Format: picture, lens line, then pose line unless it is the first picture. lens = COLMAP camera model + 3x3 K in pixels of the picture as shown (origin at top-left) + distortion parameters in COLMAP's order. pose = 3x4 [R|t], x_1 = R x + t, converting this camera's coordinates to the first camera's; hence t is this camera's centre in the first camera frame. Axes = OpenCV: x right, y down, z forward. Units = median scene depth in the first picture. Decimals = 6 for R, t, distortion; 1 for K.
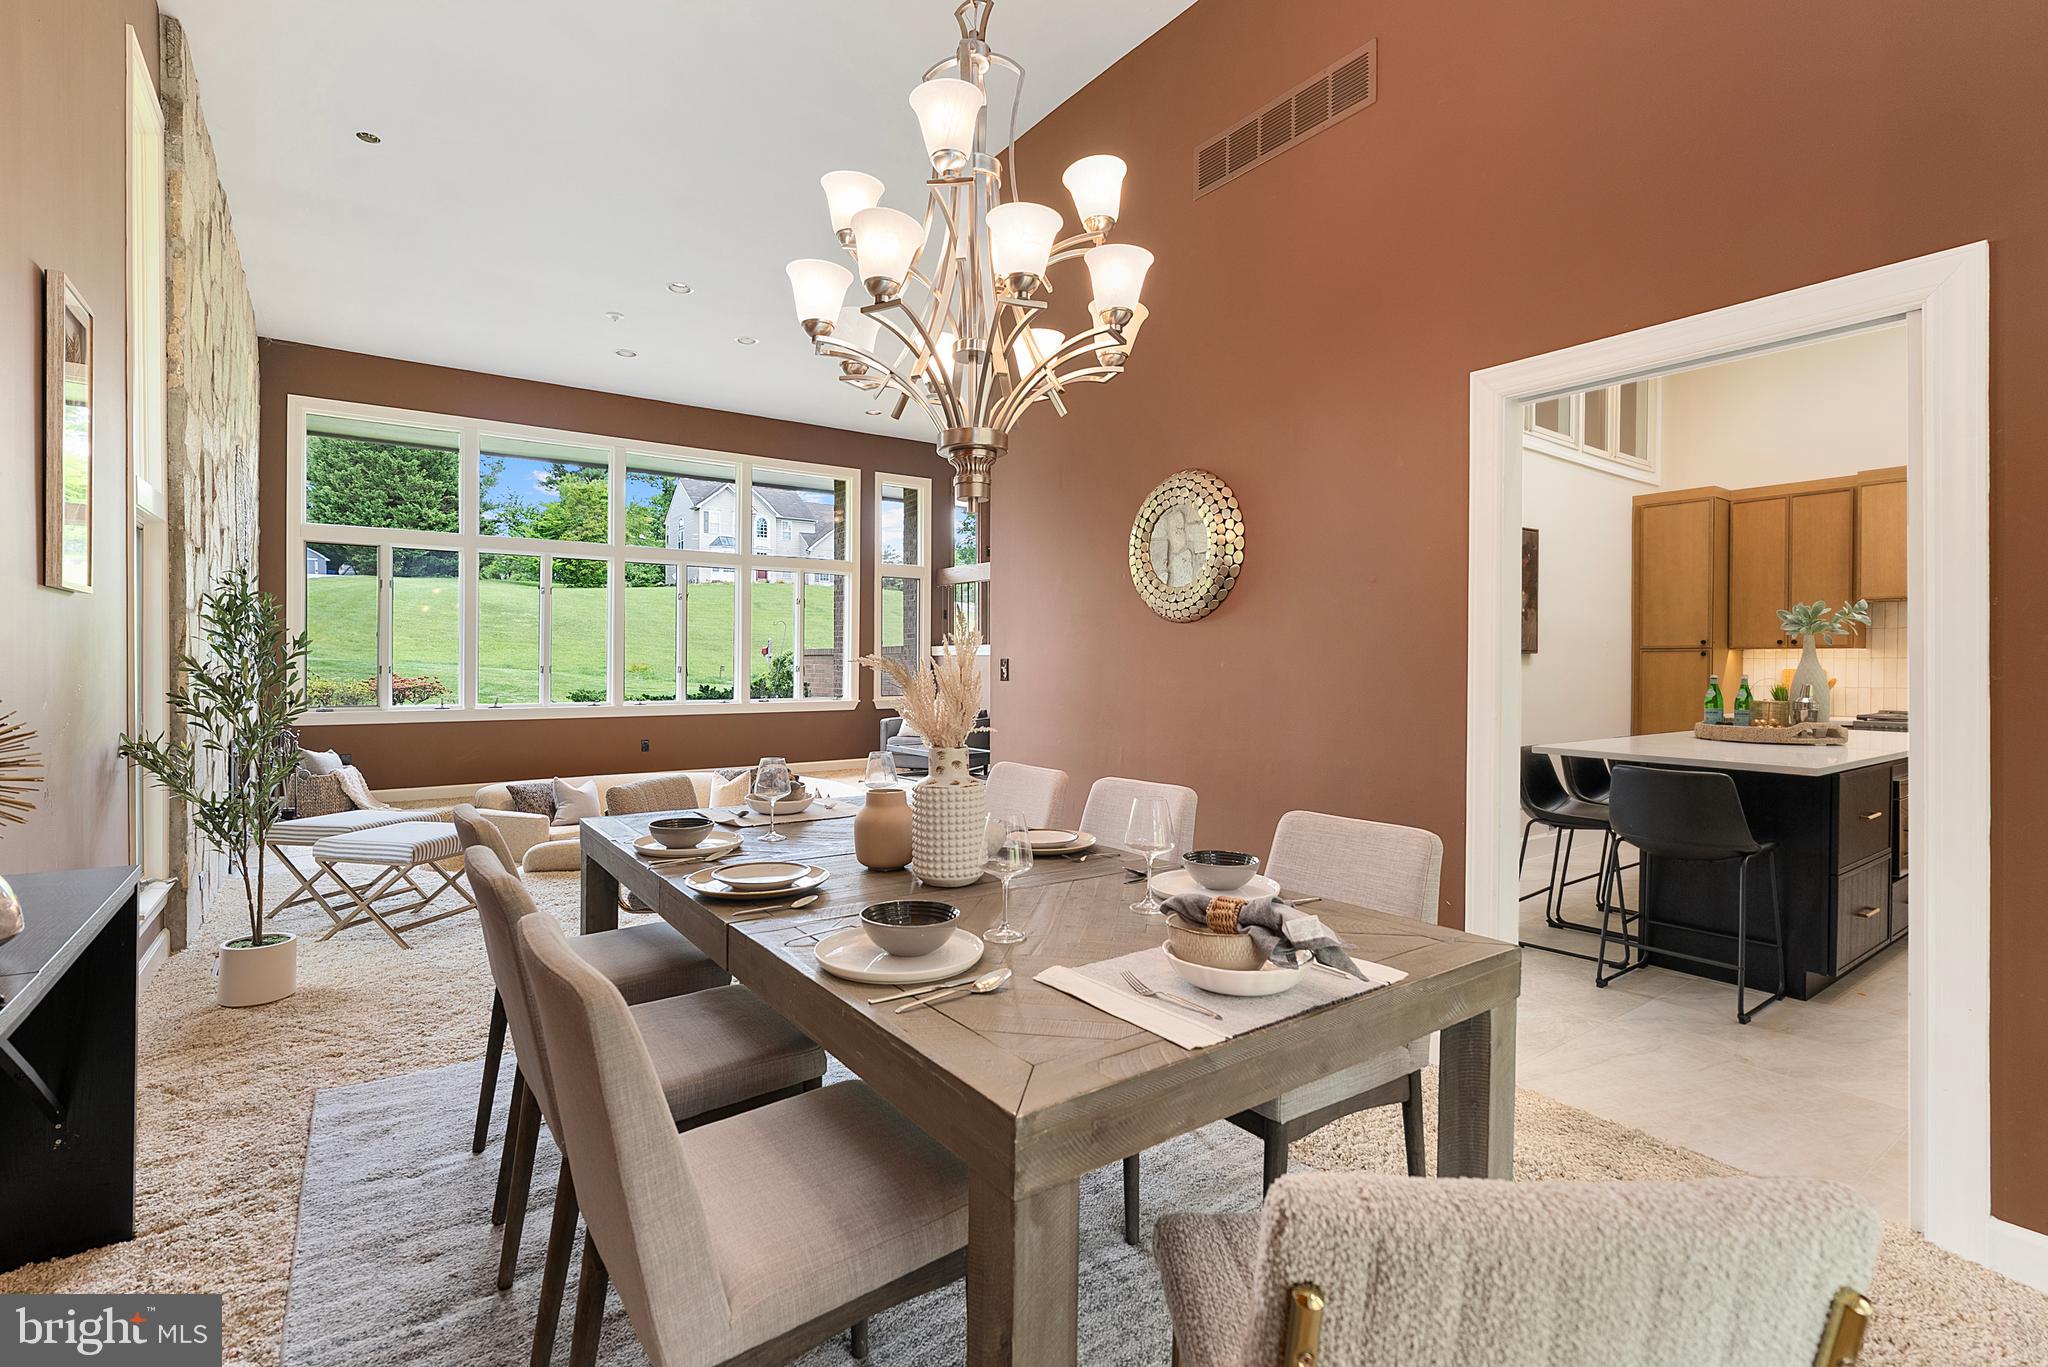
lens RADIAL K [[931.3, 0, 1014.5], [0, 931.3, 672.5], [0, 0, 1]] dist [-0.006464, 0.001941]
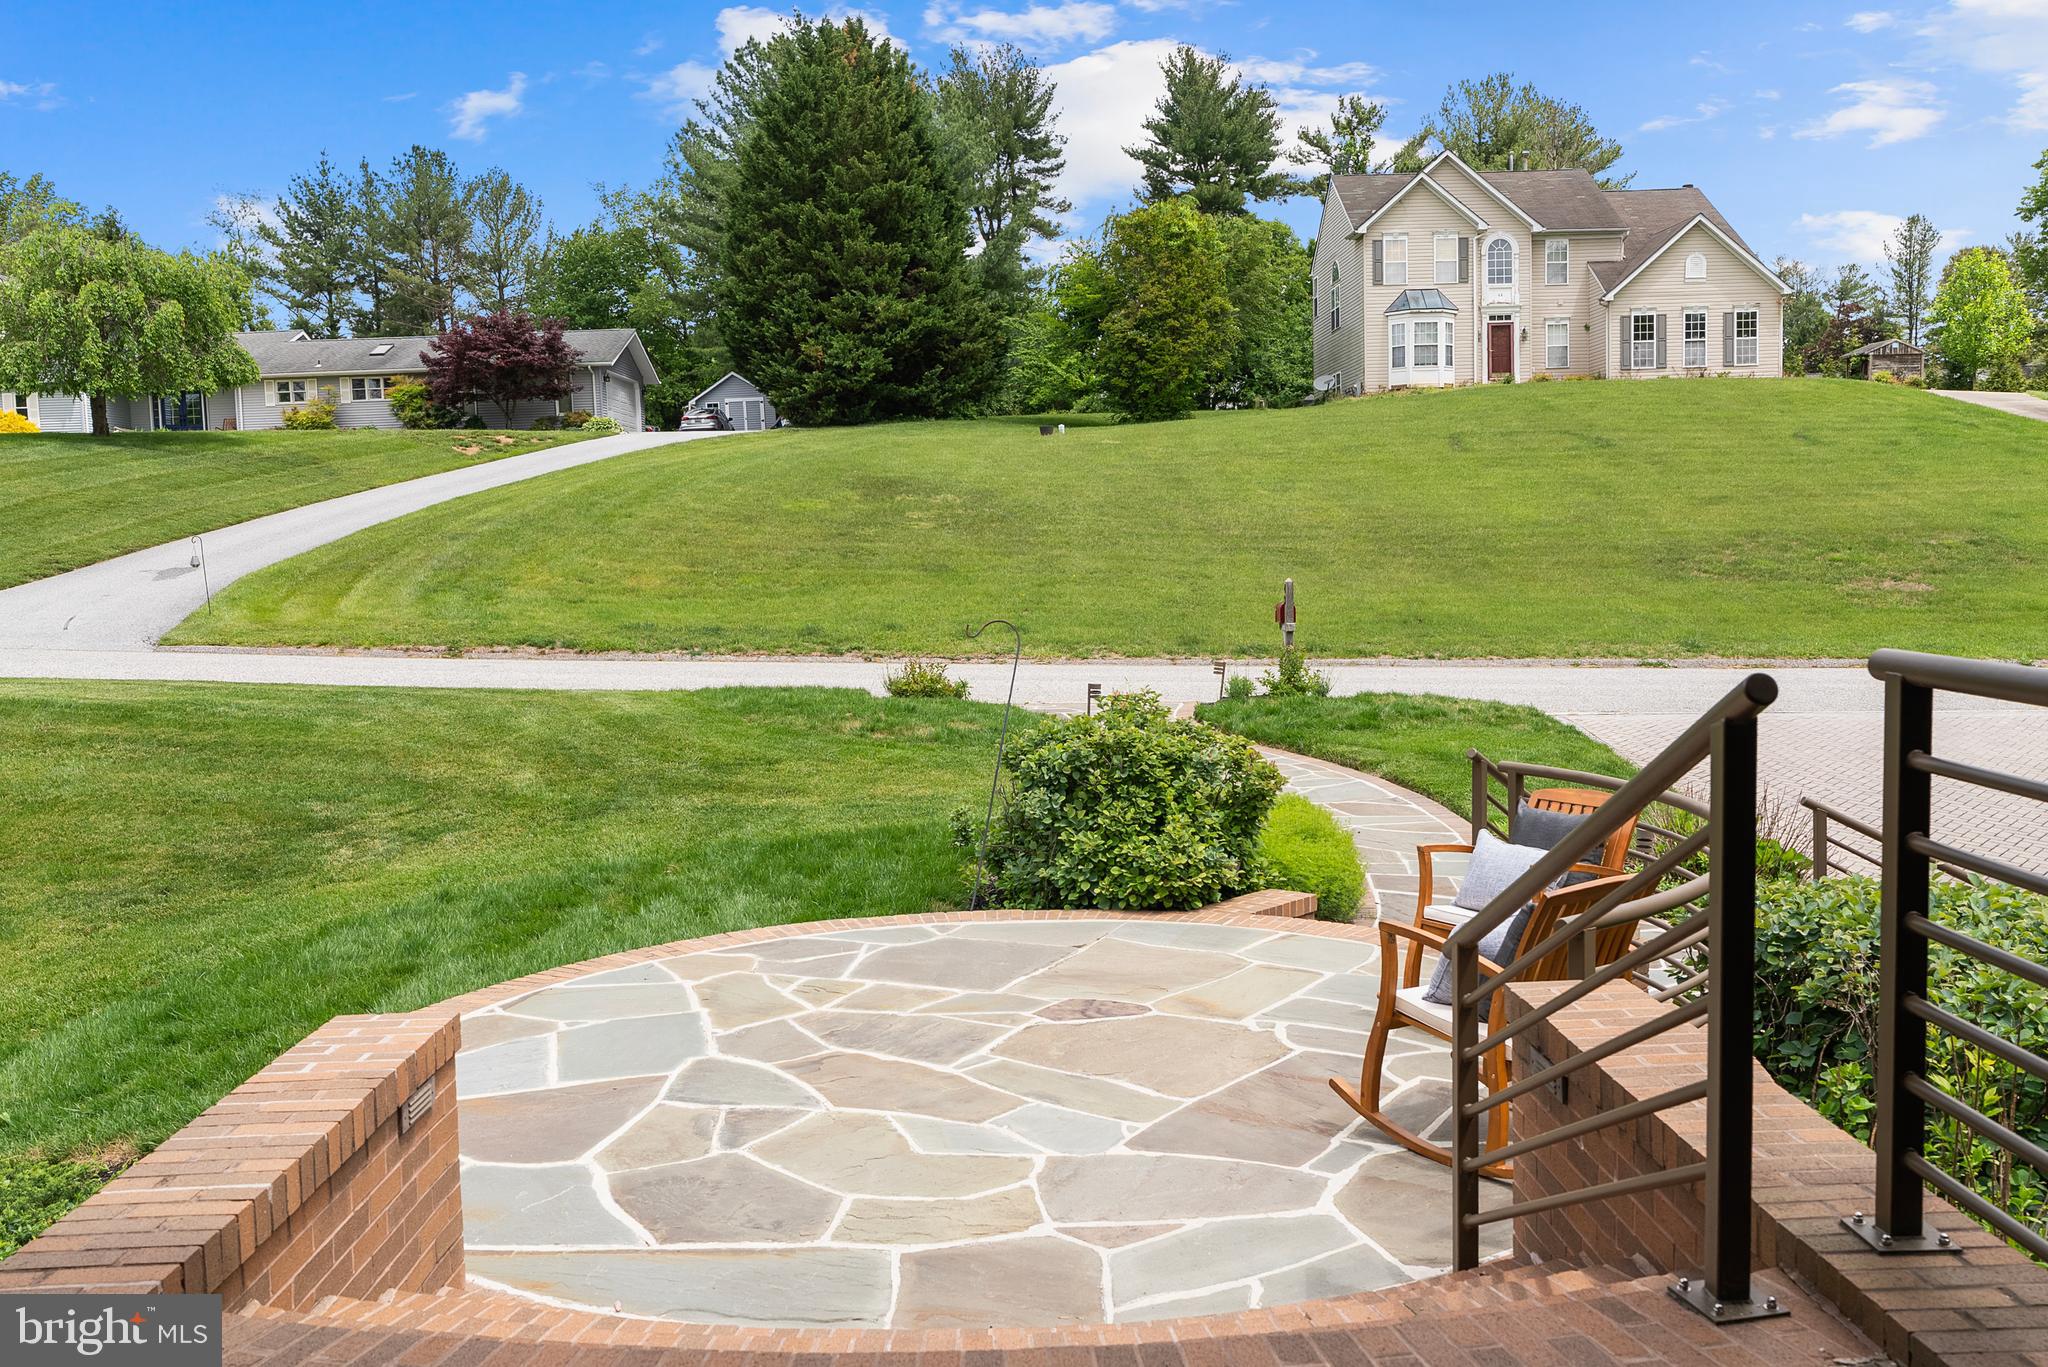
lens RADIAL K [[1680.7, 0, 1038.4], [0, 1680.7, 683.6], [0, 0, 1]] dist [-0.011635, 0.007233]
pose [[0.825681, 0.026000, -0.563538, 0.072110], [0.025137, 0.996250, 0.082794, -0.142314], [0.563577, -0.082527, 0.821931, 1.110321]]
